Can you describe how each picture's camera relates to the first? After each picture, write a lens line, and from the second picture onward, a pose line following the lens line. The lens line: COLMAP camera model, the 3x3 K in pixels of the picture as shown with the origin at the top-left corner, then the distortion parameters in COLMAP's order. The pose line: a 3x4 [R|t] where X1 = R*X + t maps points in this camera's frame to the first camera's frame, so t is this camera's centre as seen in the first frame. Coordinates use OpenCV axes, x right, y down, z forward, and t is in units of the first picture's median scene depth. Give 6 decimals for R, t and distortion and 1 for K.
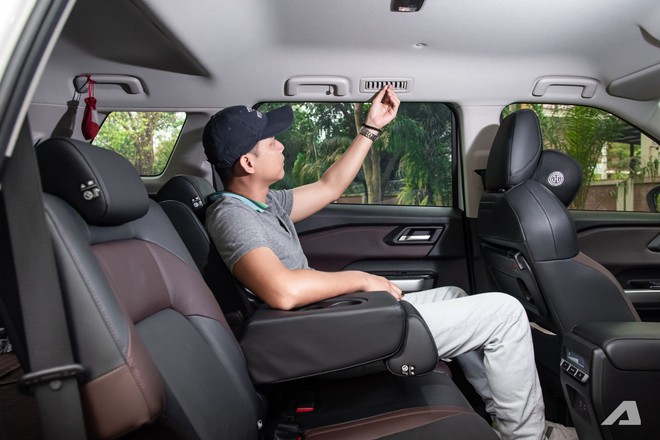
lens RADIAL K [[548.9, 0, 325.4], [0, 548.9, 197.3], [0, 0, 1]] dist [0.037669, -0.060397]
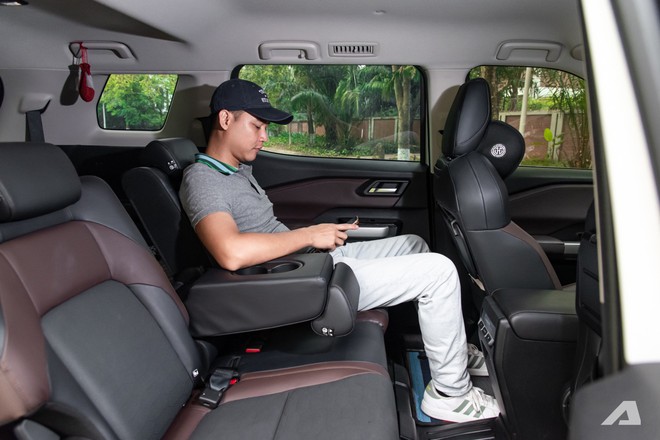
lens RADIAL K [[455.9, 0, 327.2], [0, 455.9, 216.8], [0, 0, 1]] dist [0.012789, -0.011284]
pose [[0.995973, 0.027380, -0.085375, 0.165266], [-0.008422, 0.976590, 0.214944, -0.091504], [0.089261, -0.213359, 0.972888, 0.094601]]
